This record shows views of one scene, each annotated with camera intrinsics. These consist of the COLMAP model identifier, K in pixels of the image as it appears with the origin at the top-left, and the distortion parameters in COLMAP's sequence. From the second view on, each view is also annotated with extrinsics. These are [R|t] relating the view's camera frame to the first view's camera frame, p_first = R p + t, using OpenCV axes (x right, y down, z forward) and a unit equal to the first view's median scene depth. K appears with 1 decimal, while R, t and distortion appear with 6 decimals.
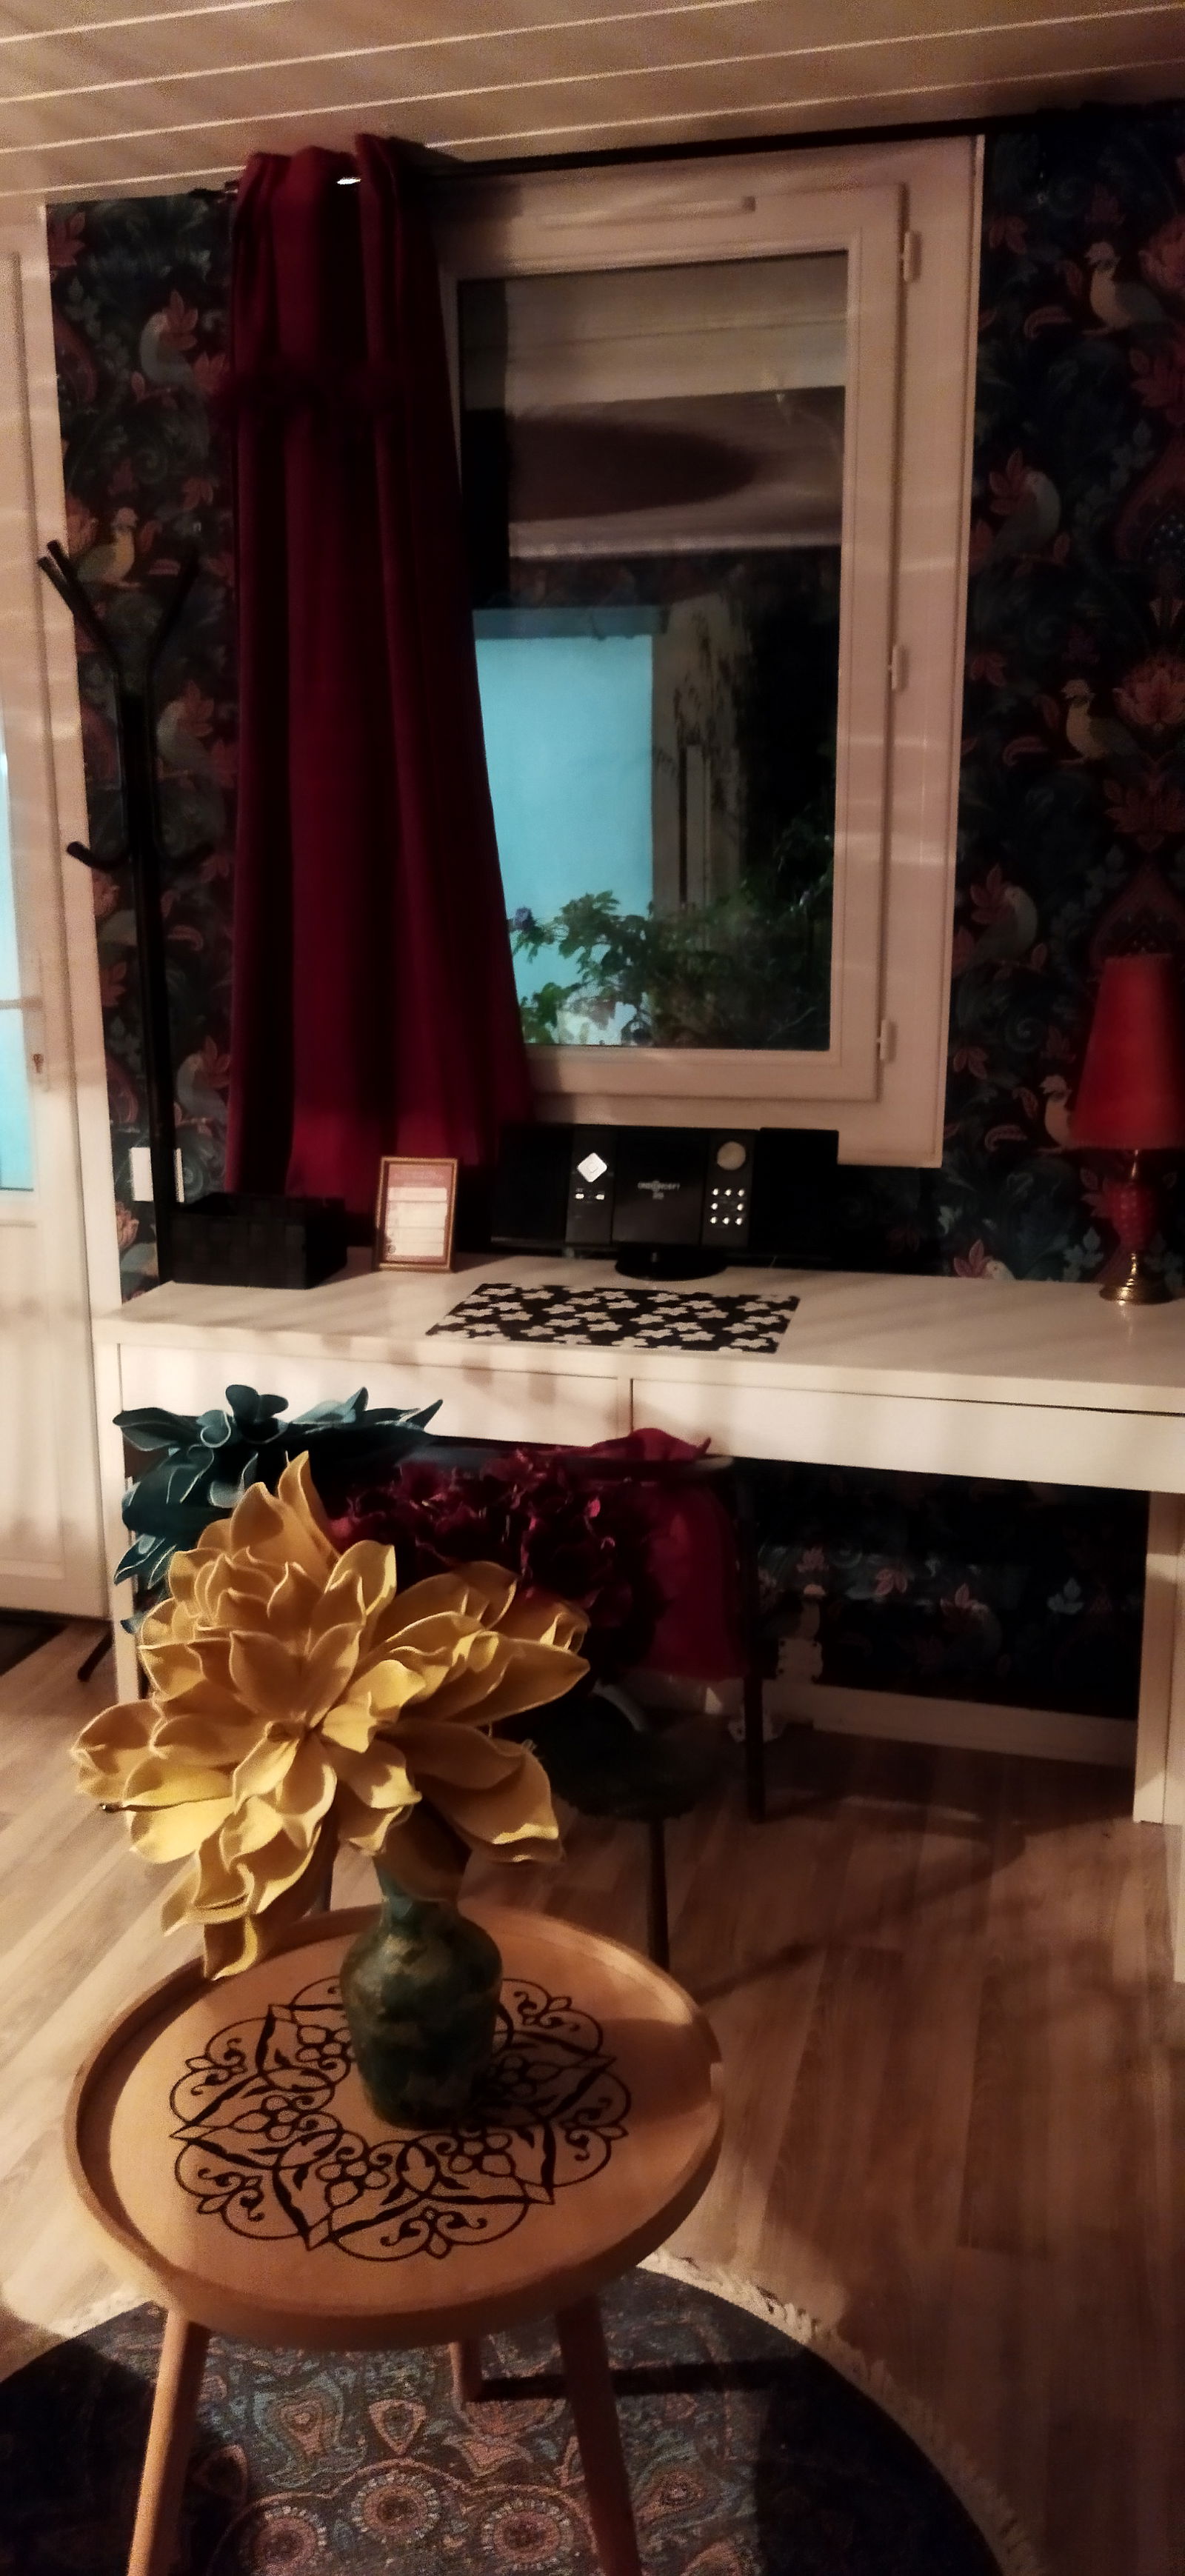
lens RADIAL K [[1831.5, 0, 592.5], [0, 1831.5, 1288.0], [0, 0, 1]] dist [-0.000648, -0.001369]
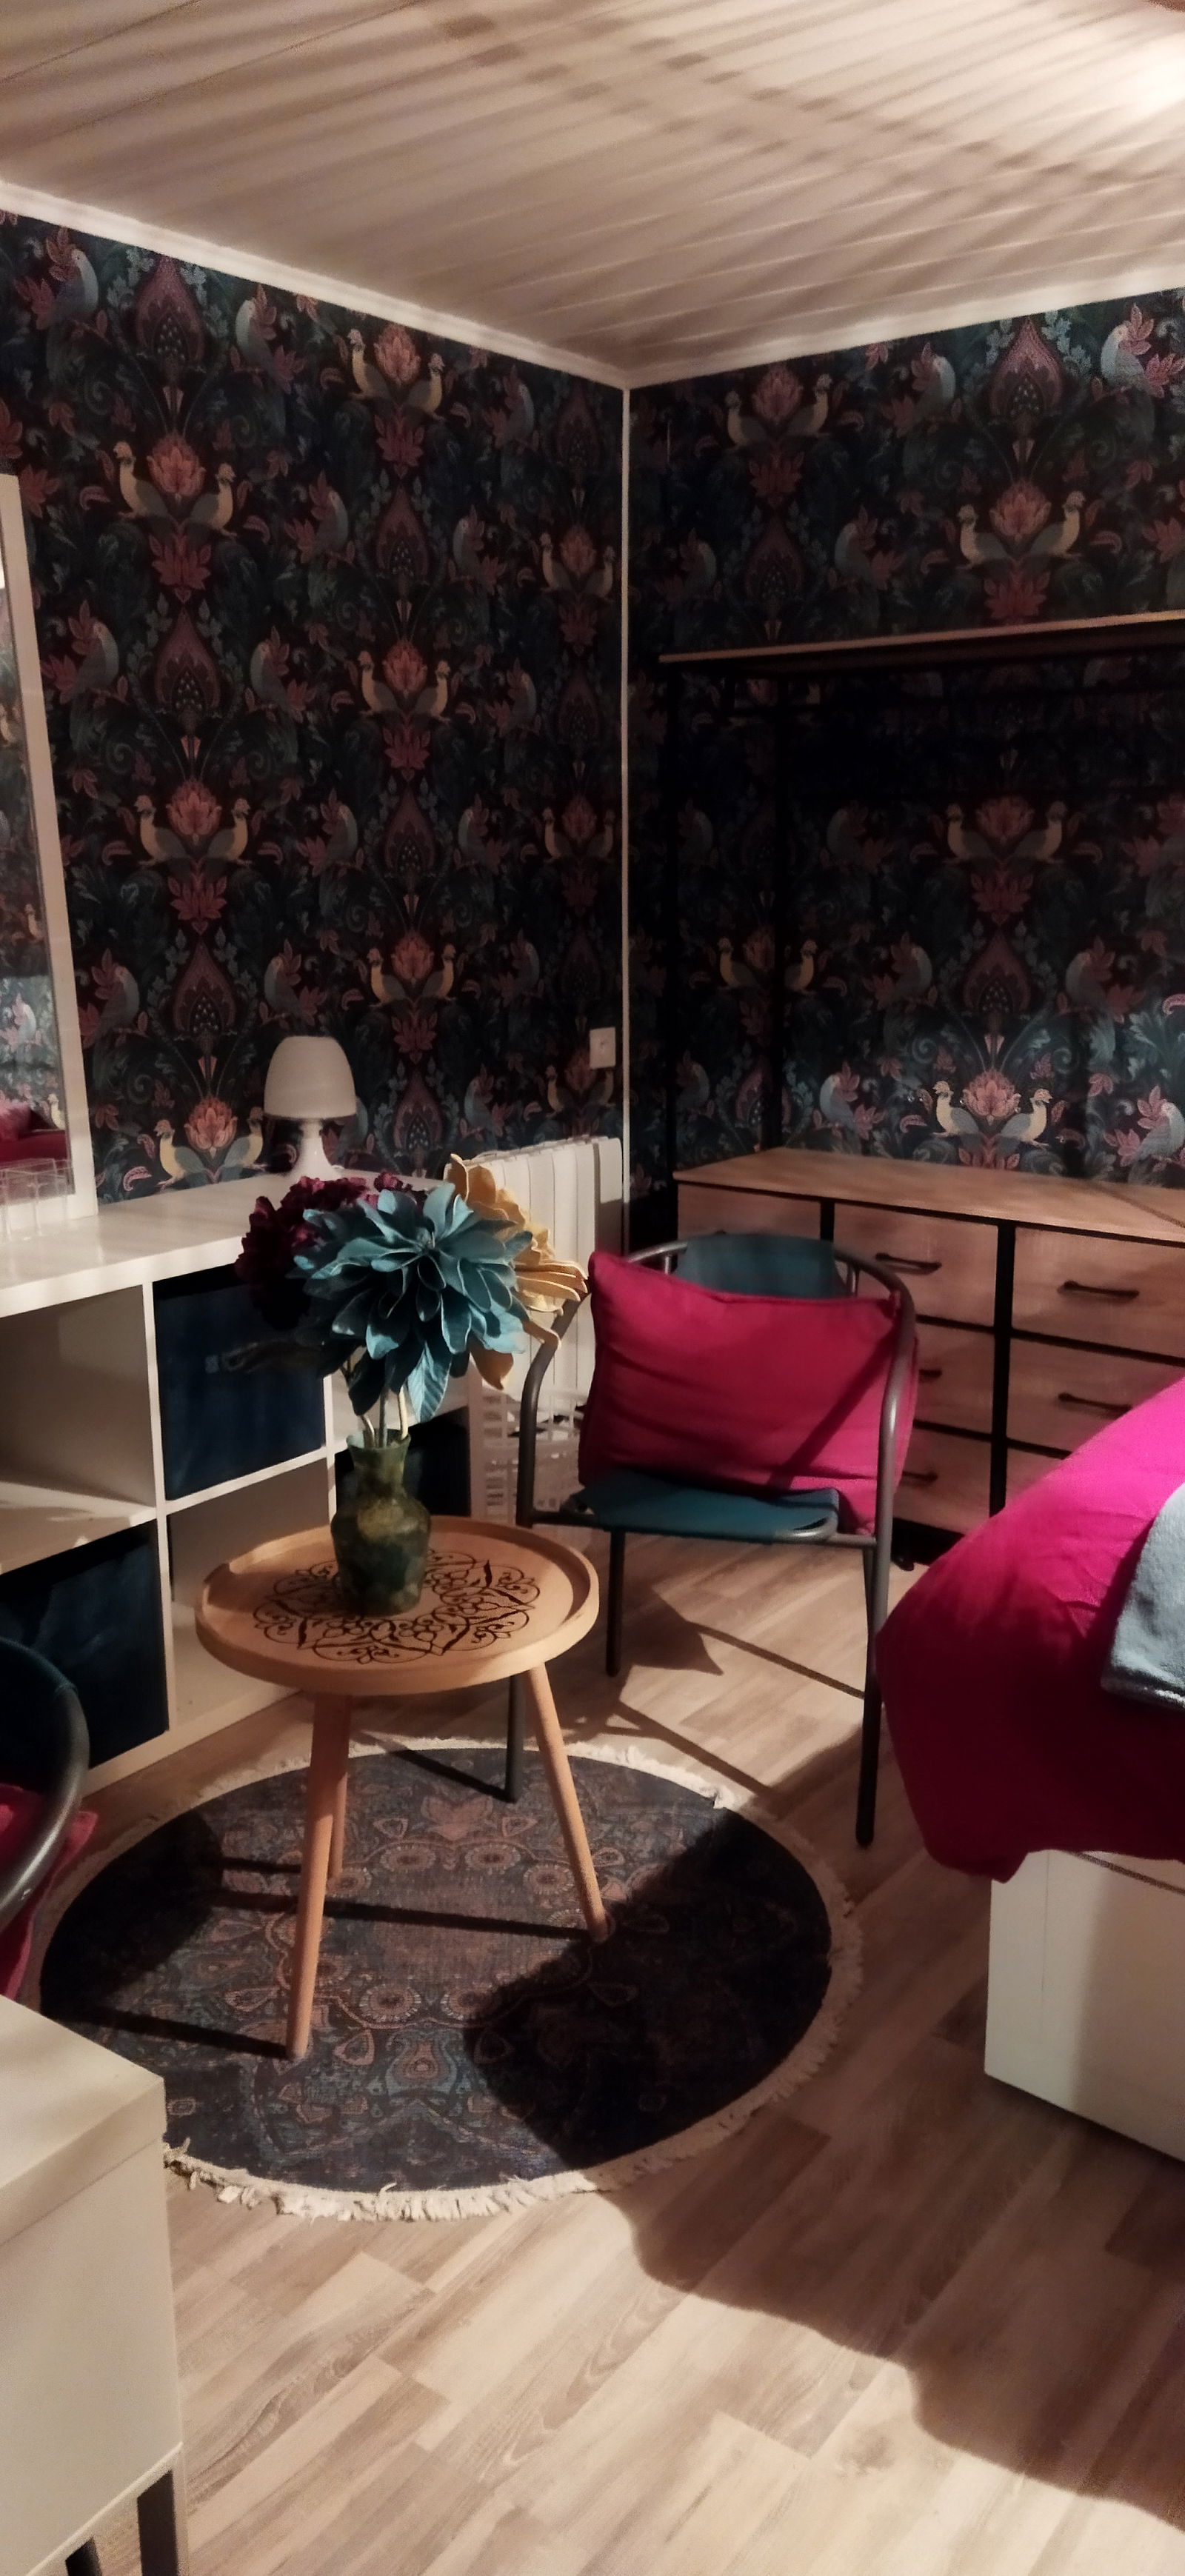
lens RADIAL K [[1831.5, 0, 592.5], [0, 1831.5, 1288.0], [0, 0, 1]] dist [-0.000648, -0.001369]
pose [[-0.920511, -0.082931, 0.381813, -0.717040], [0.094567, 0.900870, 0.423663, -0.399234], [-0.379099, 0.426093, -0.821419, 1.794050]]
